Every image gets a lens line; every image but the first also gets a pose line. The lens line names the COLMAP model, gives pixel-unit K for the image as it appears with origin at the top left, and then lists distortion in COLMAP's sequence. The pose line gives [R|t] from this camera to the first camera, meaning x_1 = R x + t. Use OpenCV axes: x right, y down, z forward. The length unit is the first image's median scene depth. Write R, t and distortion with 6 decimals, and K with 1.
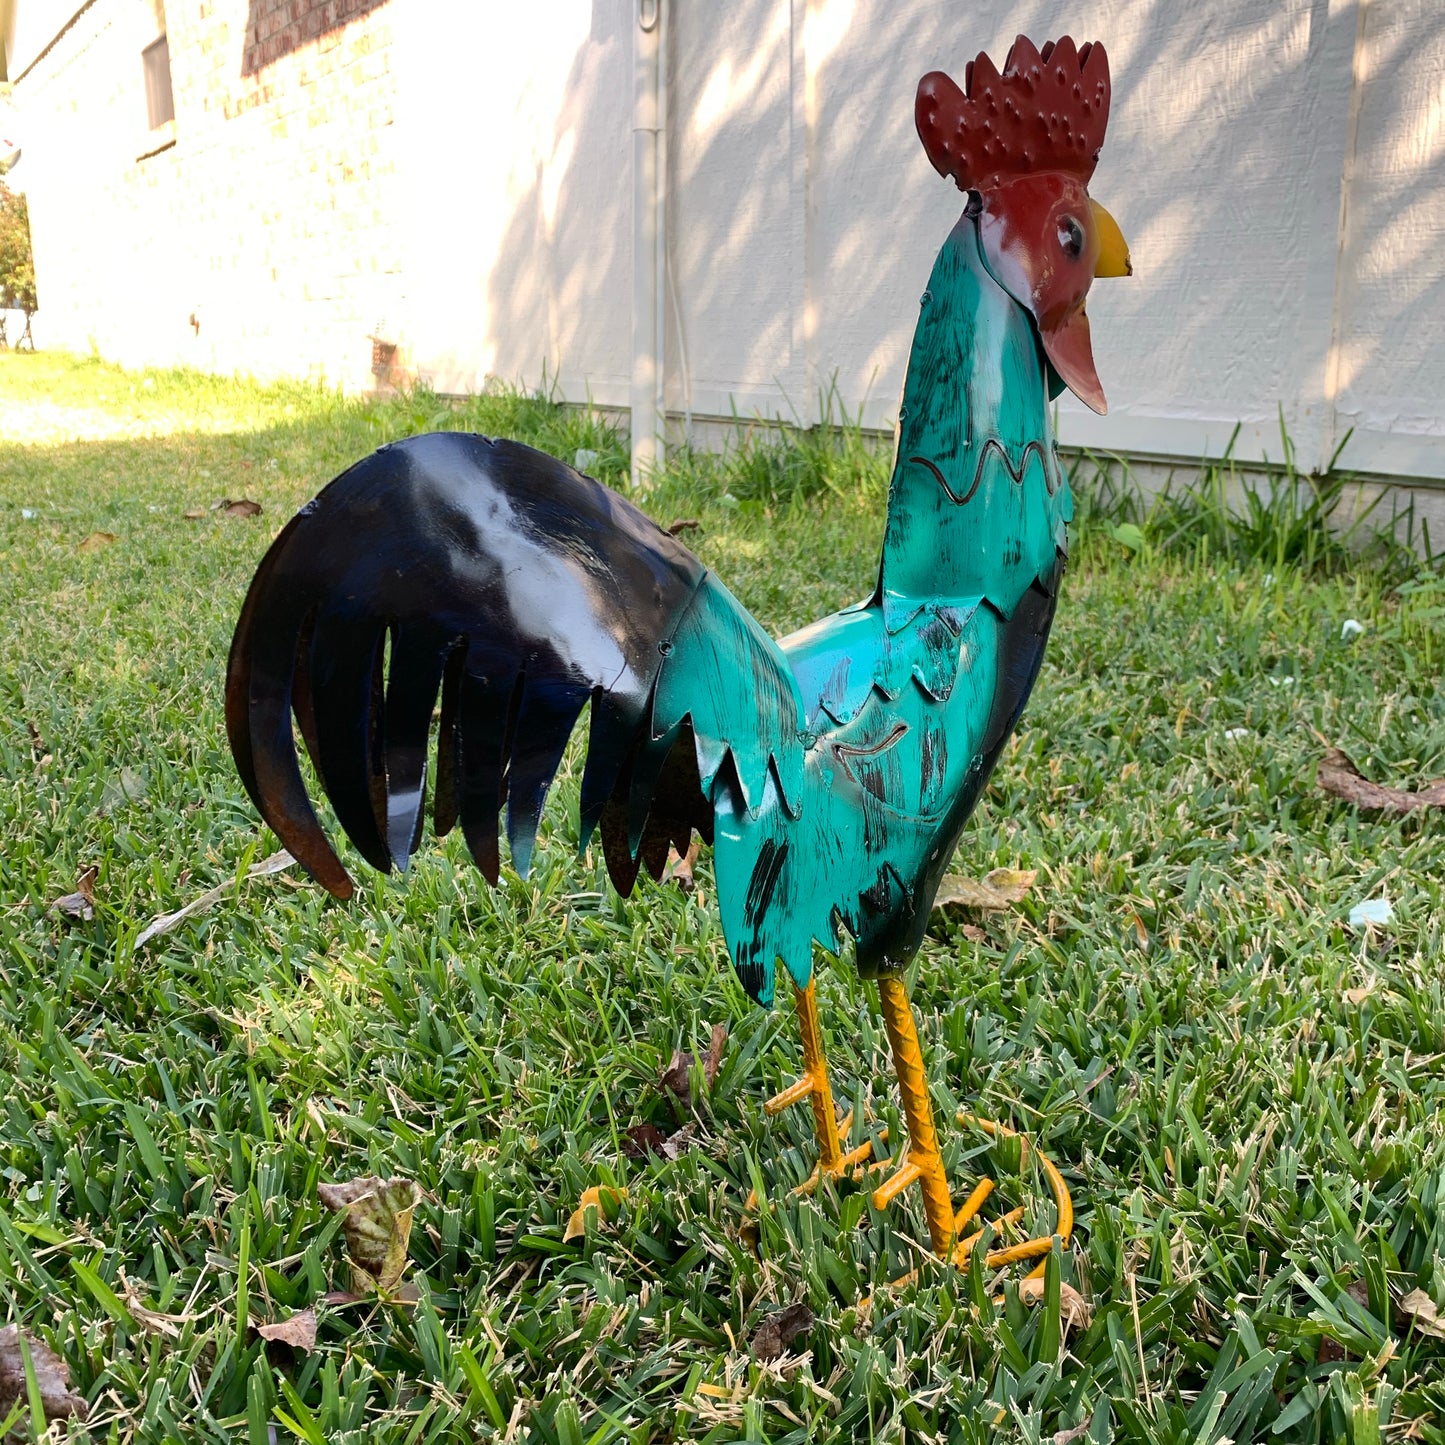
lens RADIAL K [[1510.7, 0, 722.5], [0, 1510.7, 722.5], [0, 0, 1]] dist [0.025553, -0.039099]
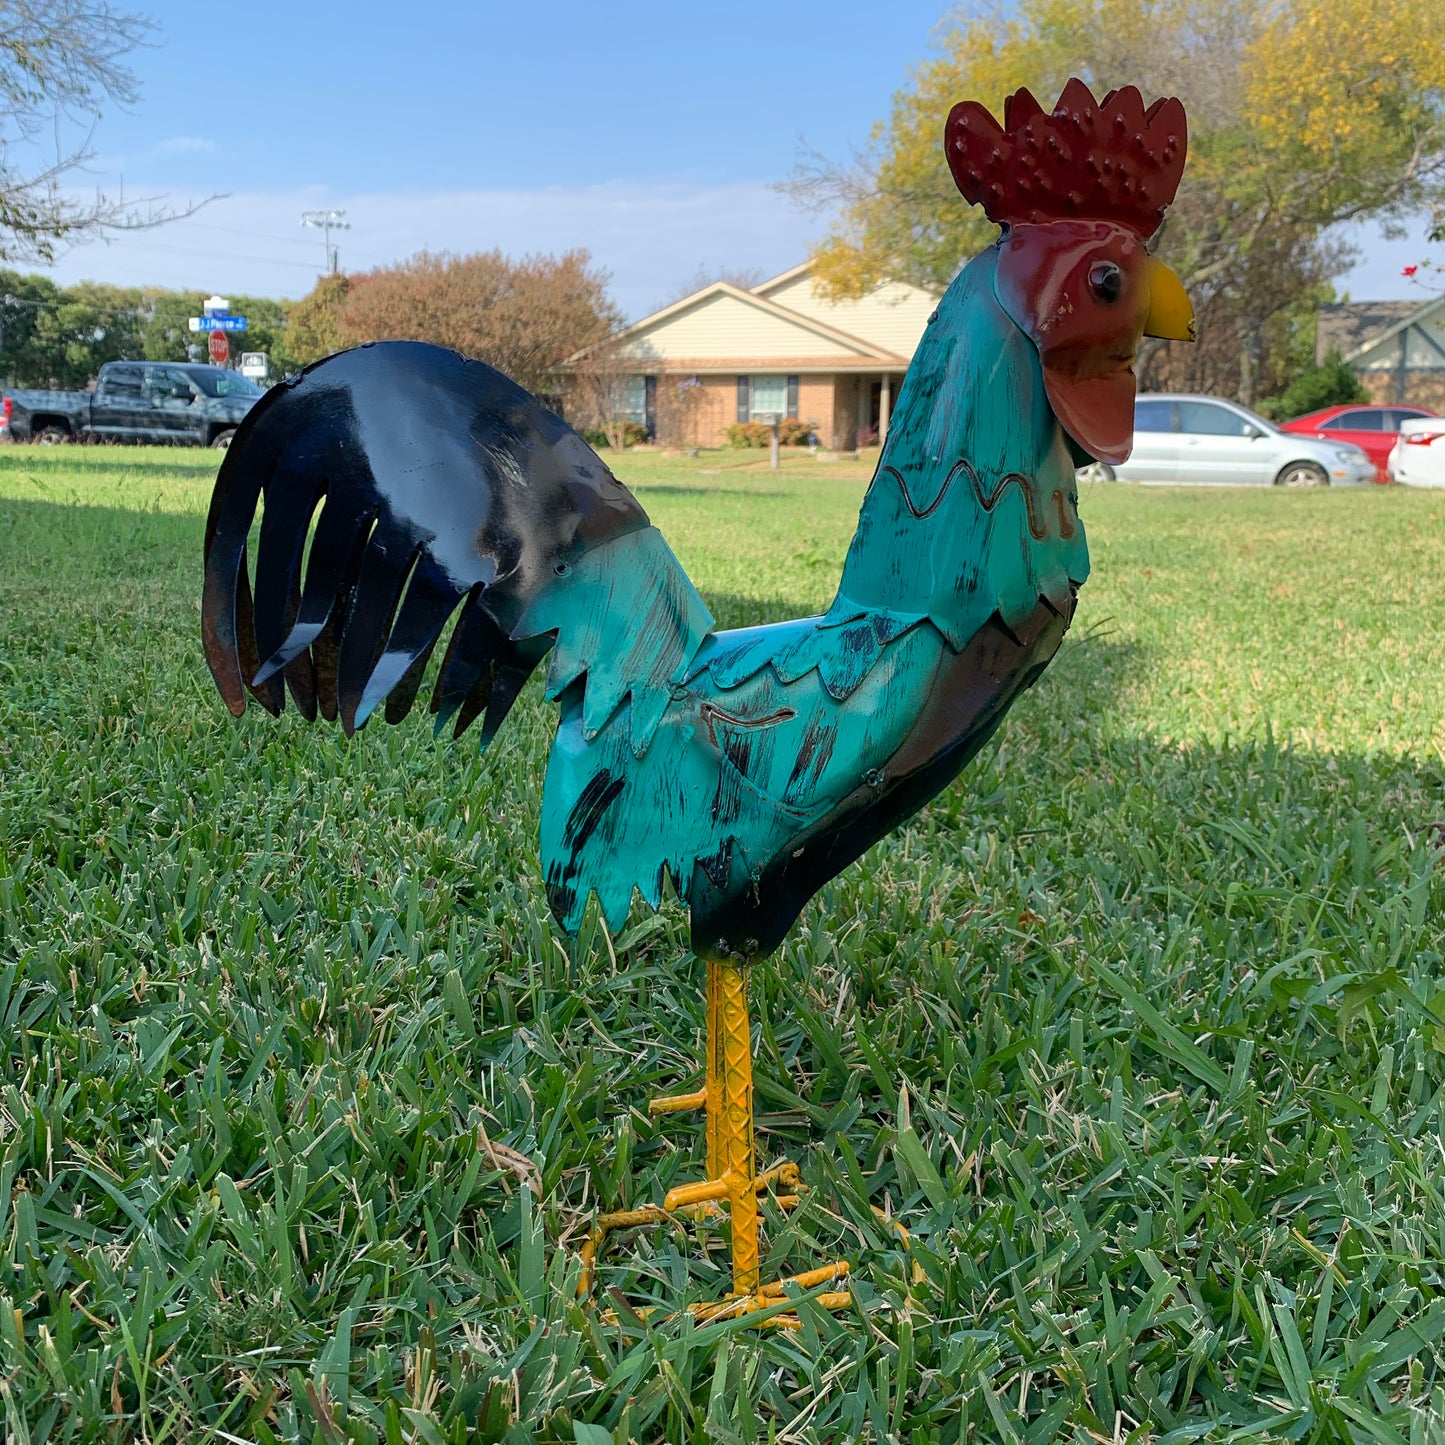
lens RADIAL K [[1498.0, 0, 722.5], [0, 1498.0, 722.5], [0, 0, 1]] dist [0.080929, -0.170002]
pose [[0.894297, 0.213416, -0.393302, 0.443903], [-0.272172, 0.957088, -0.099526, 0.112936], [0.355184, 0.196052, 0.914007, 0.079251]]
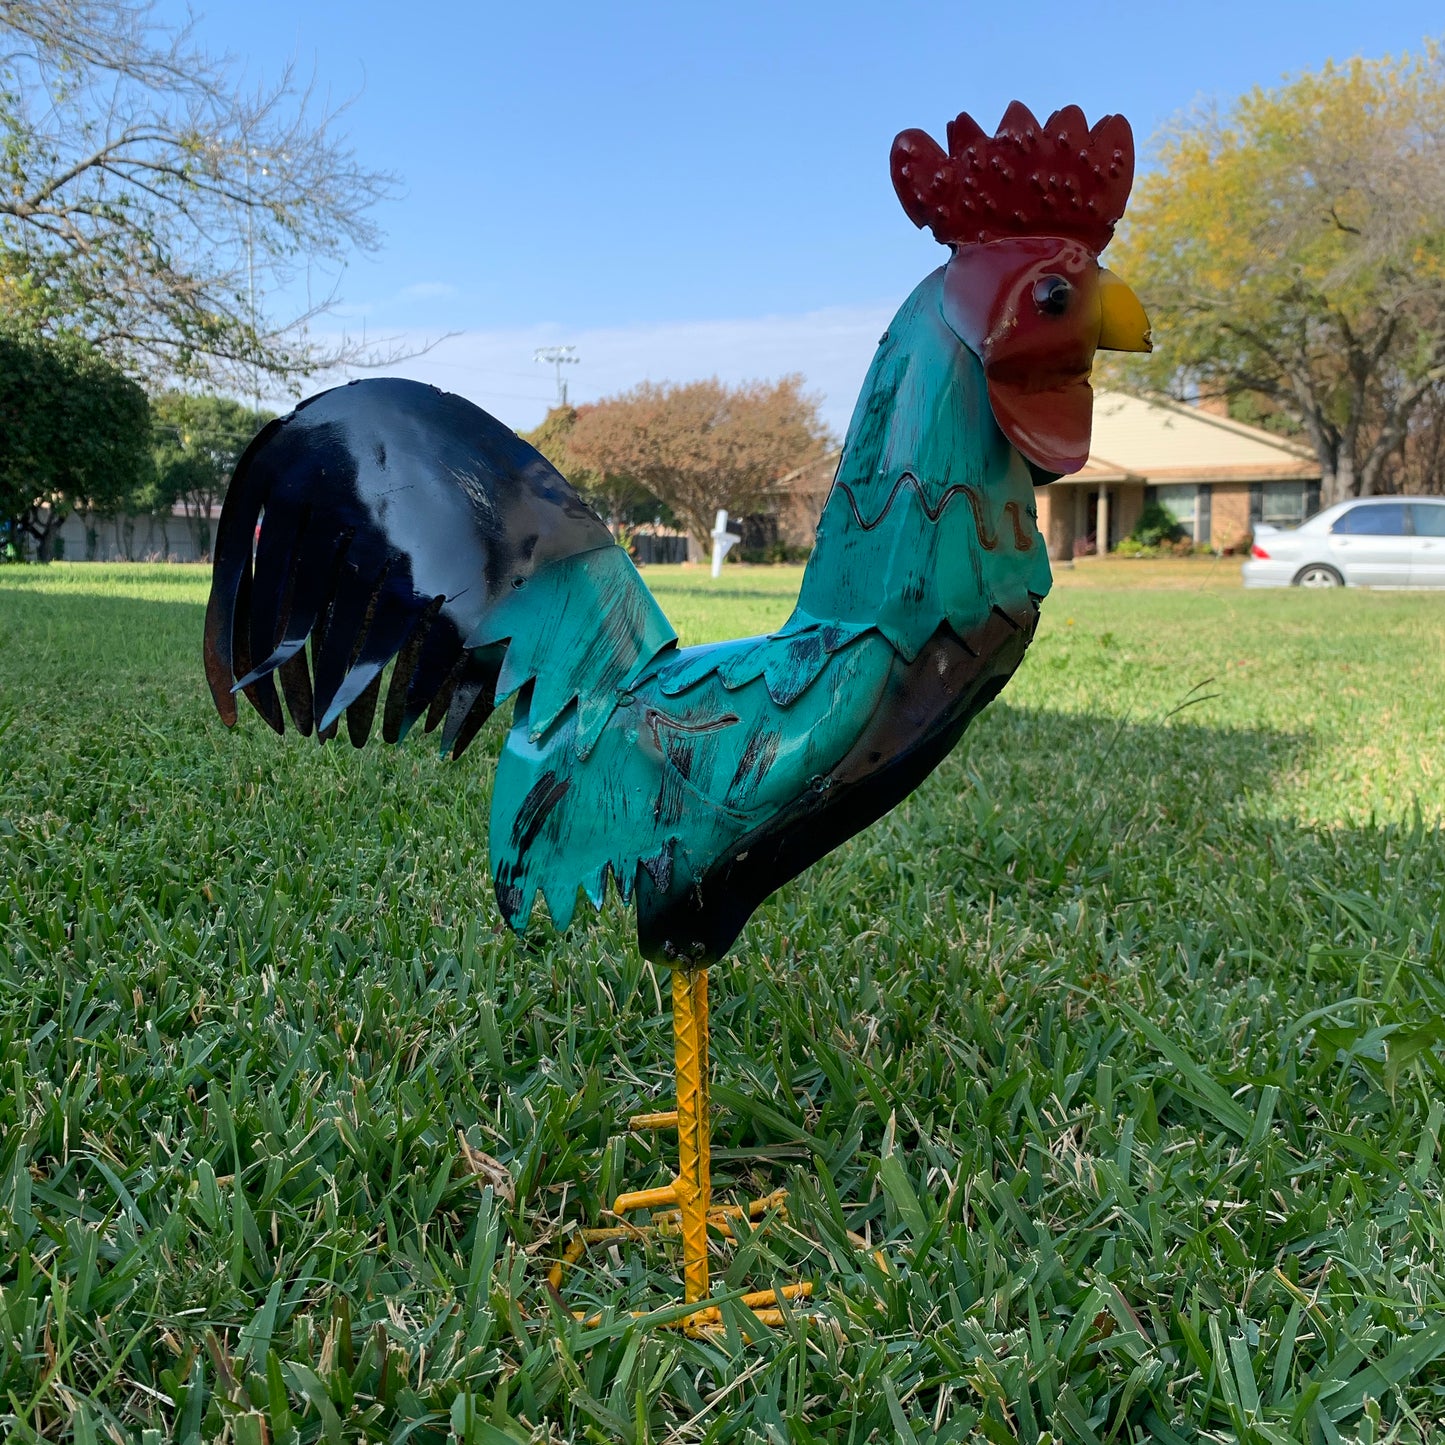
lens RADIAL K [[1497.4, 0, 718.8], [0, 1497.4, 730.0], [0, 0, 1]] dist [0.075166, -0.148029]
pose [[0.827422, 0.183384, -0.530795, 0.612143], [-0.291097, 0.948343, -0.126128, 0.132444], [0.480246, 0.258874, 0.838062, 0.144795]]
